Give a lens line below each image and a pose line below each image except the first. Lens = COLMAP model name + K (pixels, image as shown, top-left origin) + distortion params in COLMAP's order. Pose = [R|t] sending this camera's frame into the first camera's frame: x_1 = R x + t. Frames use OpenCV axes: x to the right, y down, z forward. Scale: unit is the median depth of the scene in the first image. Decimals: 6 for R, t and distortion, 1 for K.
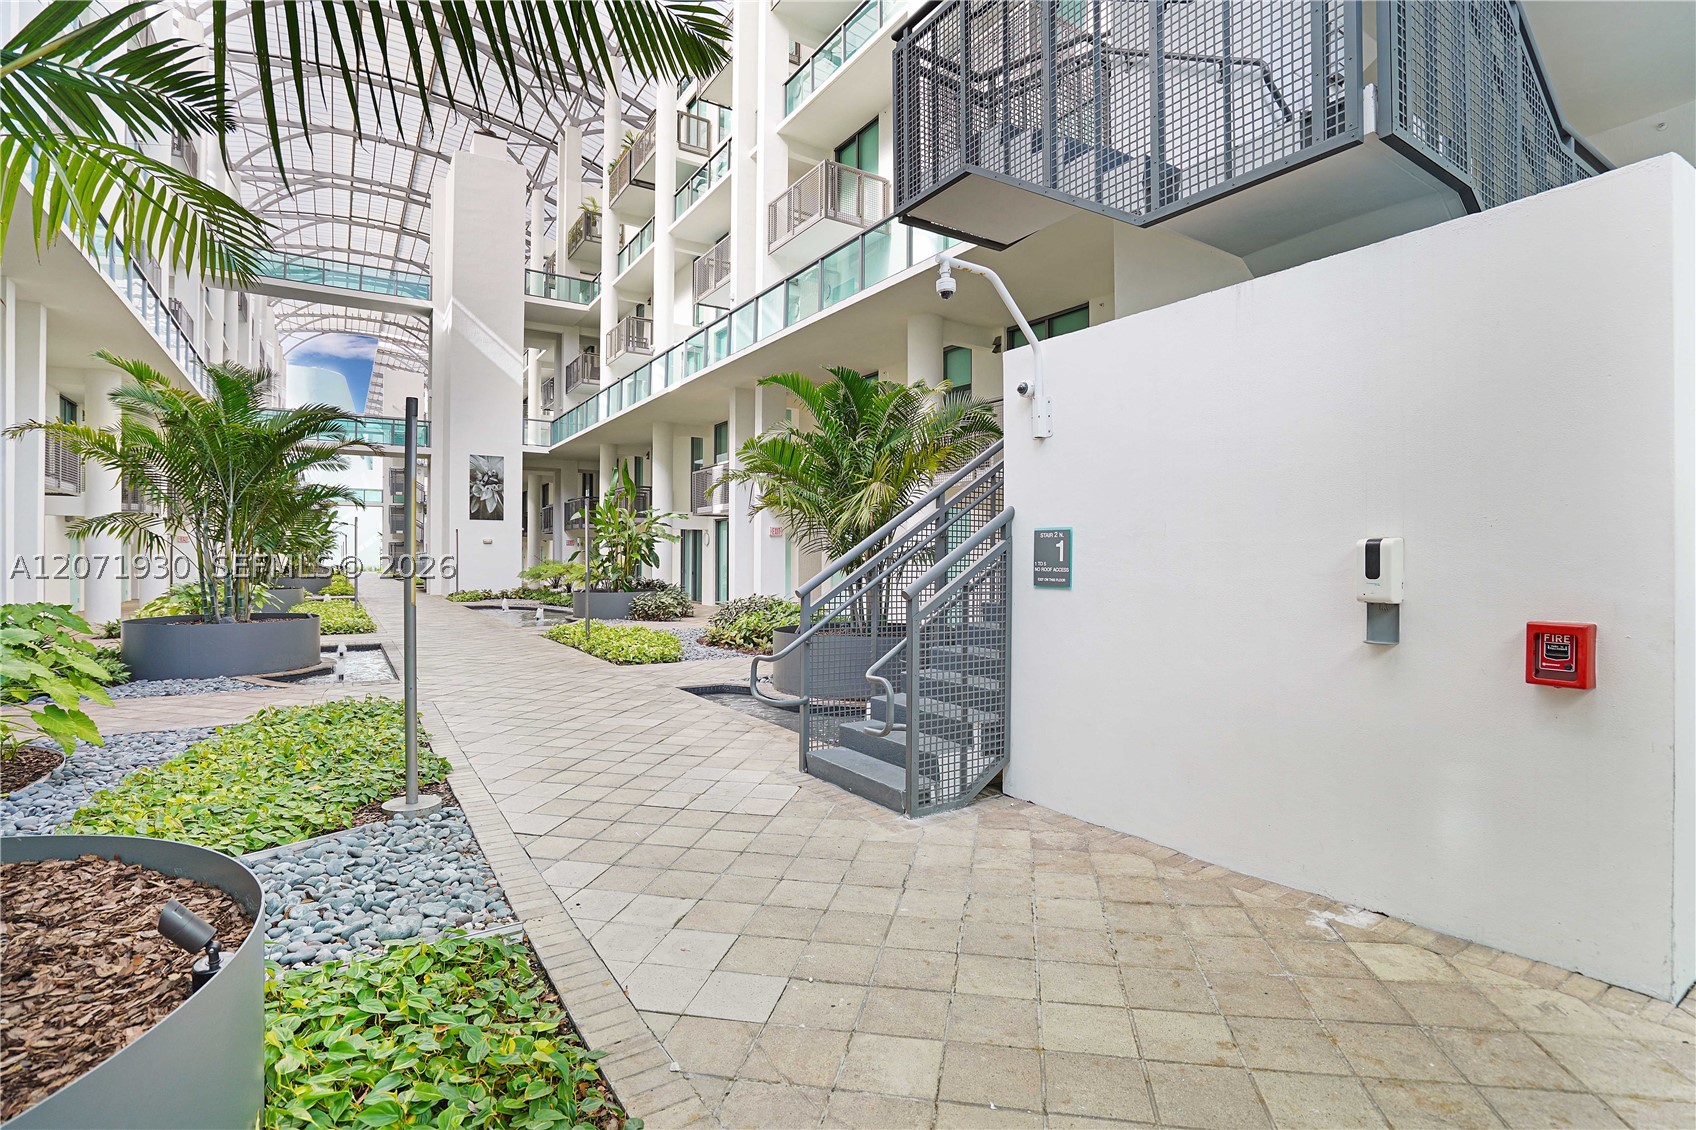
lens RADIAL K [[793.2, 0, 837.5], [0, 793.2, 549.7], [0, 0, 1]] dist [-0.040437, 0.000488]
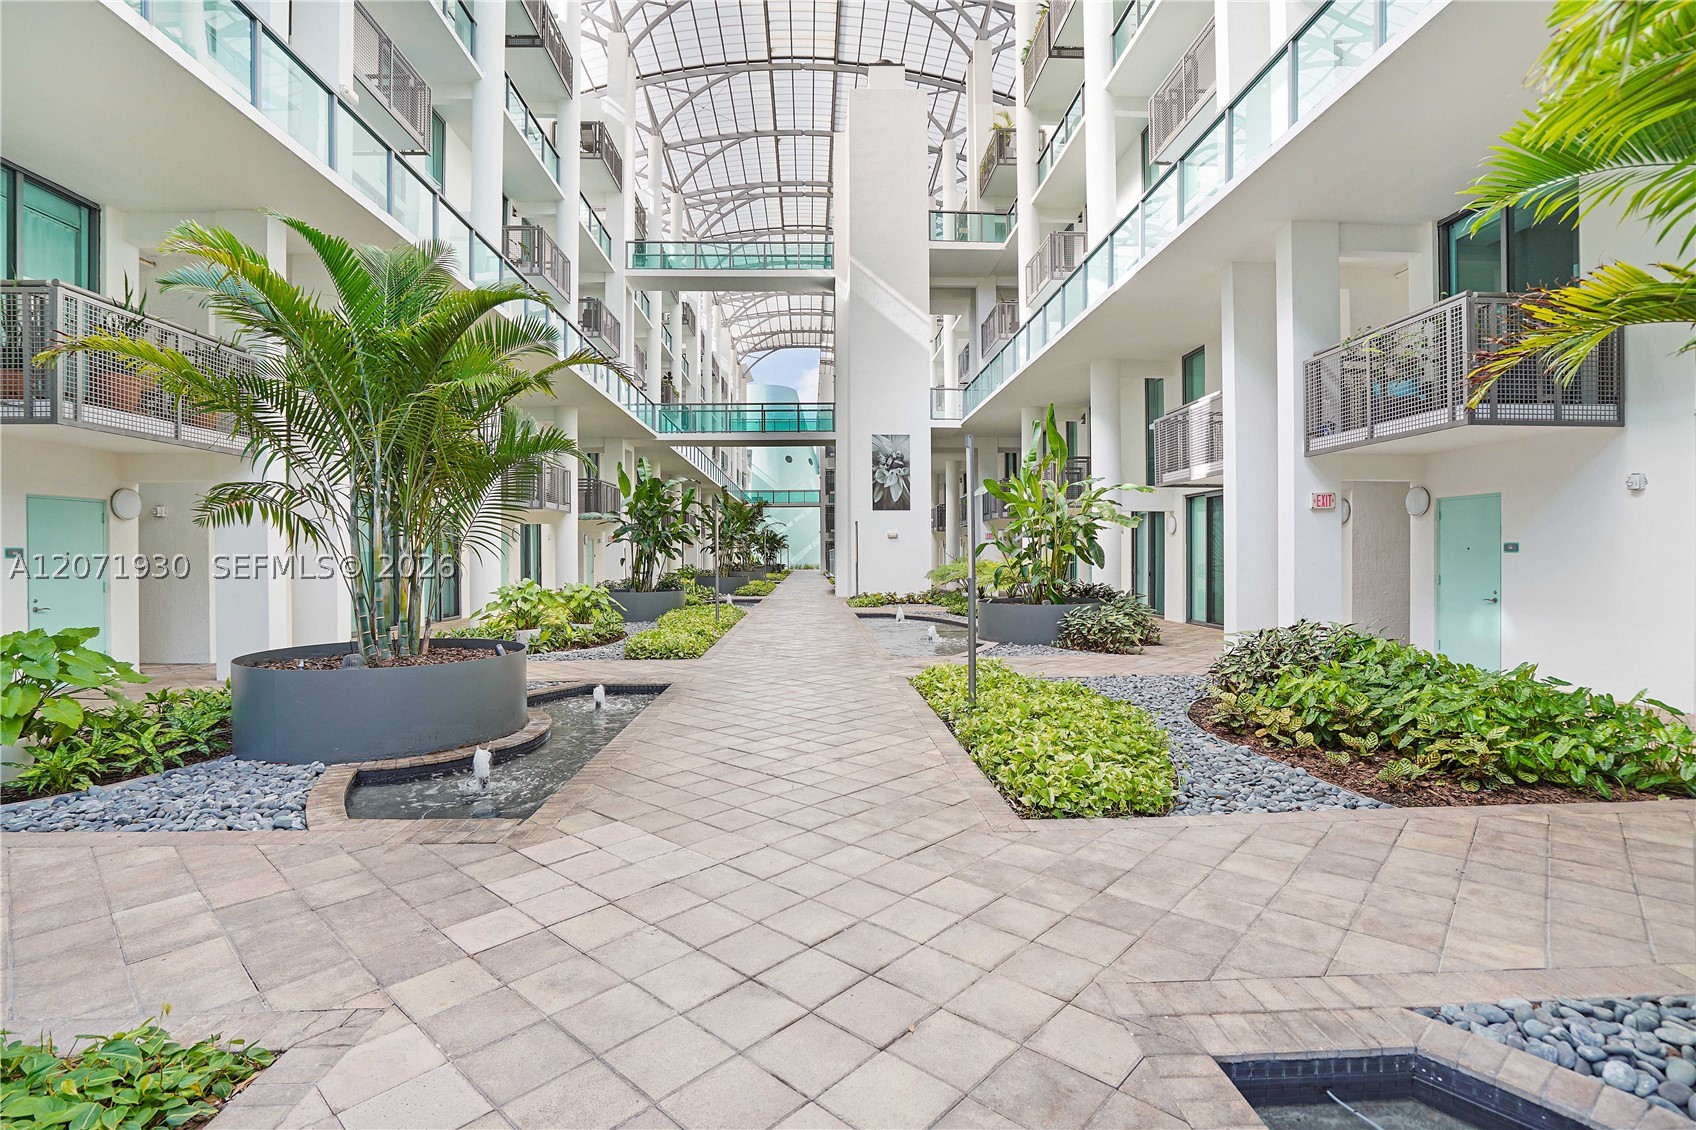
lens RADIAL K [[793.2, 0, 837.5], [0, 793.2, 549.7], [0, 0, 1]] dist [-0.040437, 0.000488]
pose [[0.859231, -0.010624, -0.511478, -0.060717], [0.012808, 0.999918, 0.000747, 0.003790], [0.511428, -0.007193, 0.859296, 0.245473]]
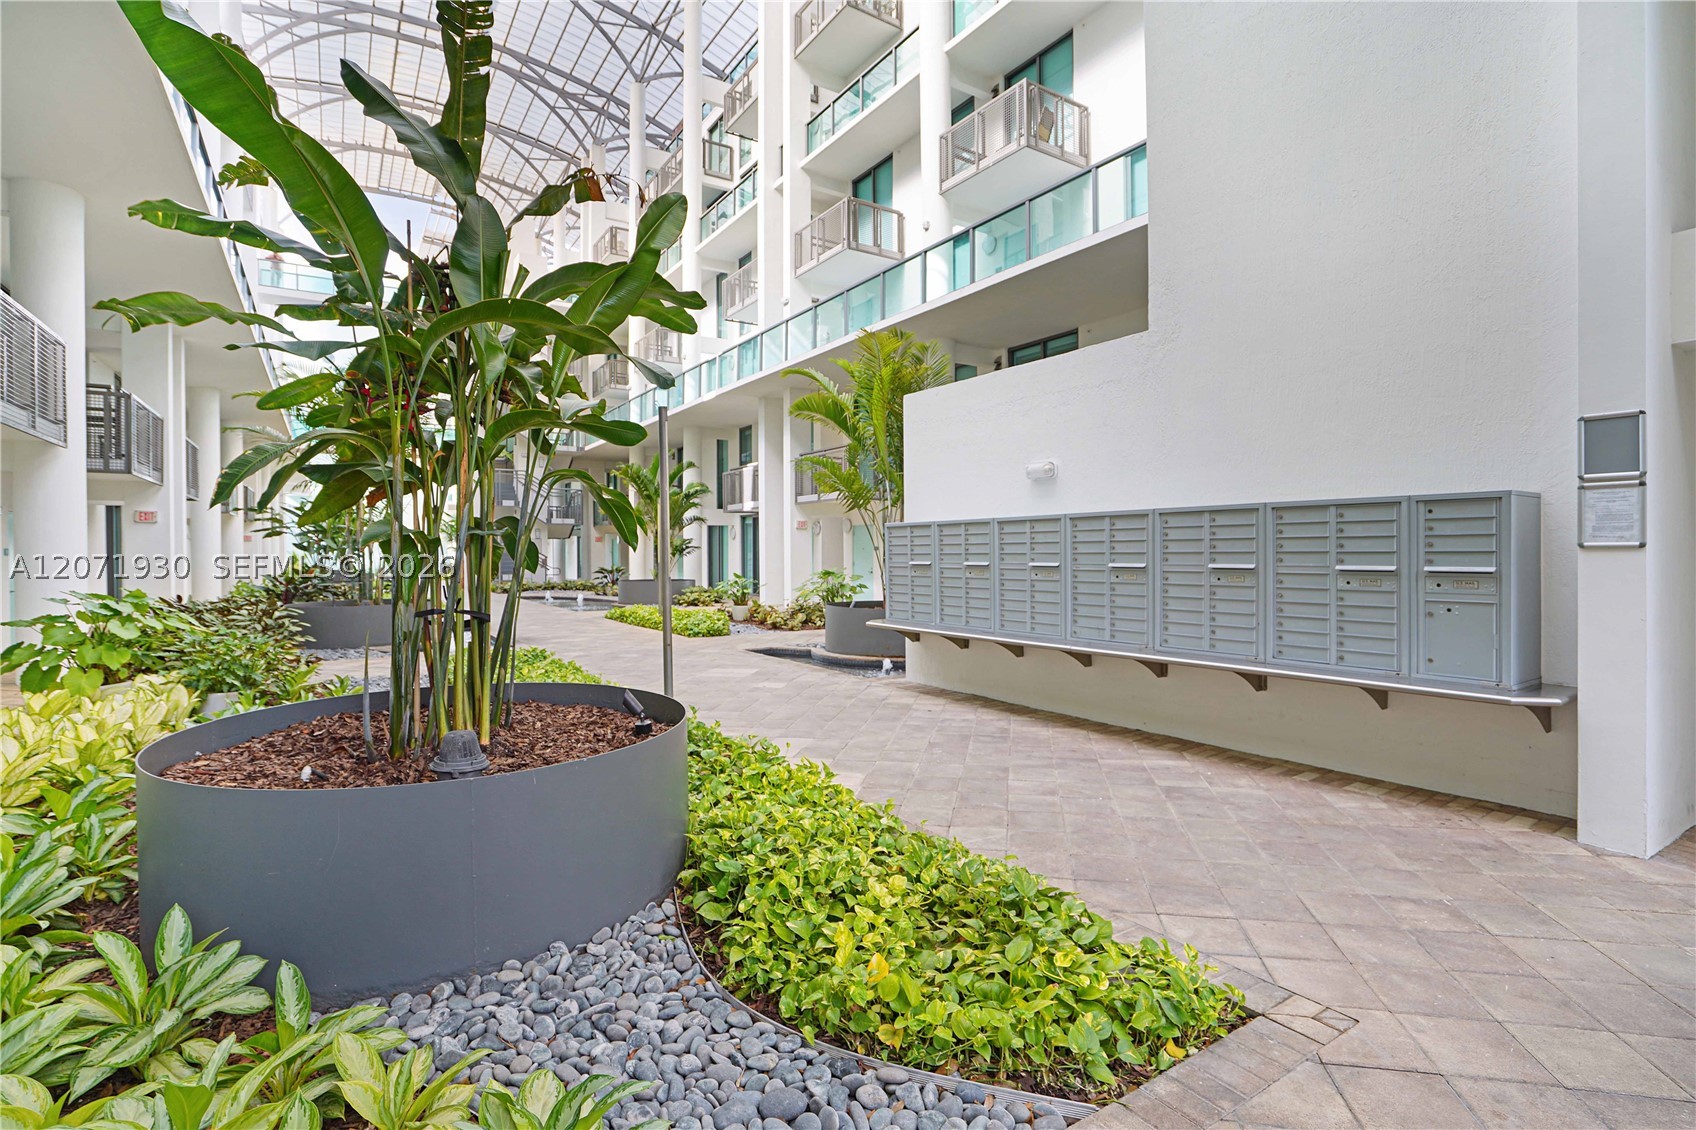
lens RADIAL K [[793.2, 0, 837.5], [0, 793.2, 549.7], [0, 0, 1]] dist [-0.040437, 0.000488]
pose [[0.999975, -0.006995, -0.000333, -0.019312], [0.006998, 0.999943, 0.008018, 0.000415], [0.000277, -0.008020, 0.999968, -0.082376]]
